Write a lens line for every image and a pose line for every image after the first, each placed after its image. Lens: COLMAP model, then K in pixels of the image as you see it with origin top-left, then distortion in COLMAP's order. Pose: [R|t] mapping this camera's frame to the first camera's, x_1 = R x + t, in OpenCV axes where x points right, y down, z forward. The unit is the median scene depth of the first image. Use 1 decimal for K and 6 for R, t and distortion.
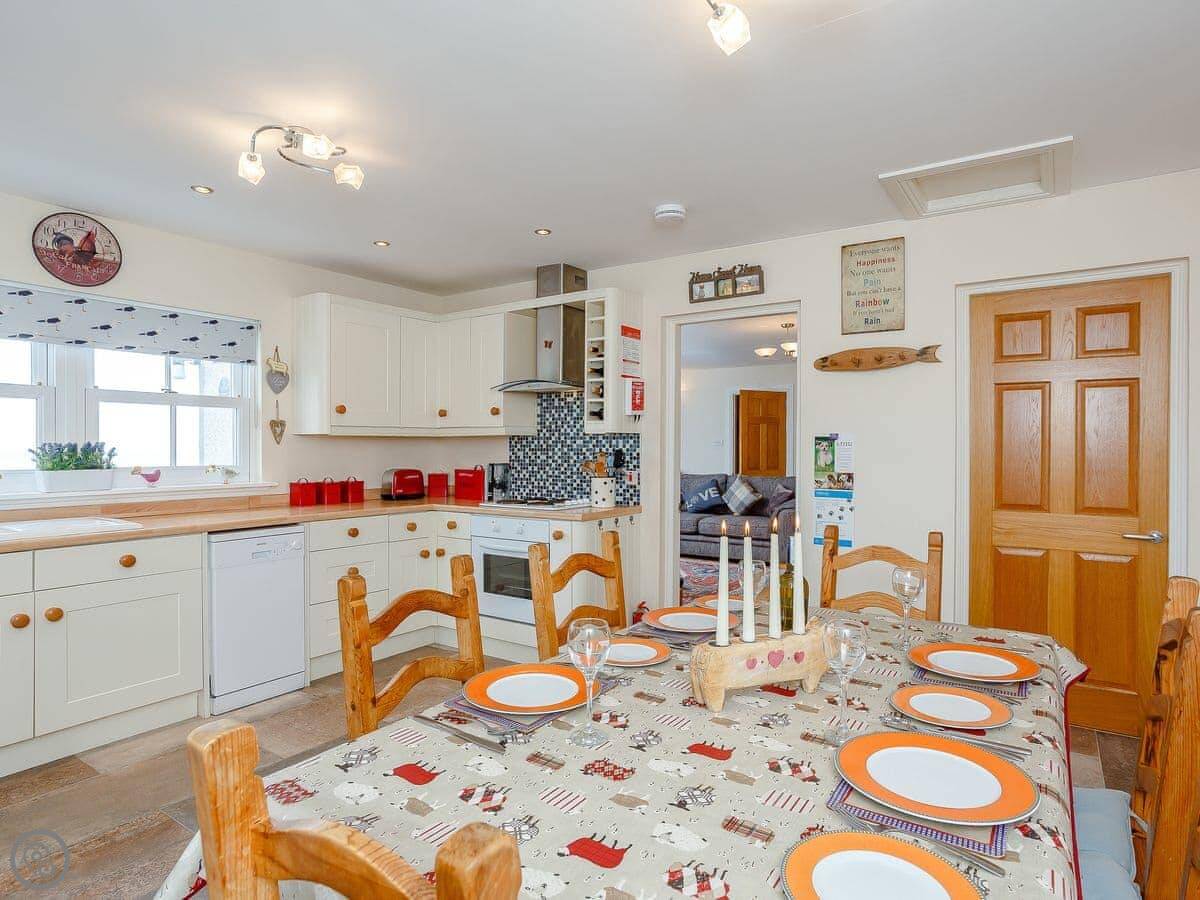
lens RADIAL K [[672.1, 0, 599.7], [0, 672.1, 450.7], [0, 0, 1]] dist [-0.039782, 0.016788]
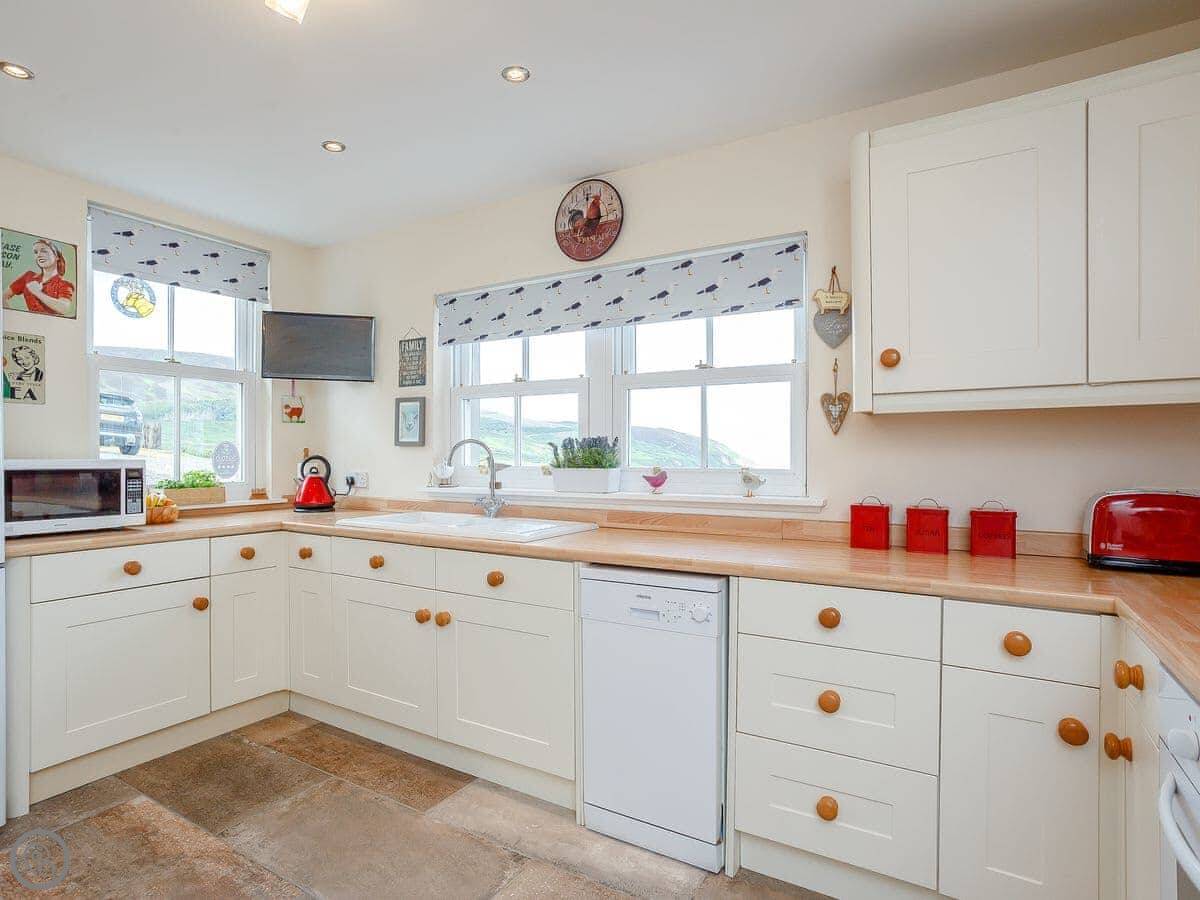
lens RADIAL K [[672.1, 0, 599.5], [0, 672.1, 450.3], [0, 0, 1]] dist [-0.039782, 0.016788]
pose [[0.033704, 0.000778, -0.999432, 0.107964], [-0.003041, 0.999995, 0.000676, 0.004658], [0.999427, 0.003016, 0.033706, 0.939451]]
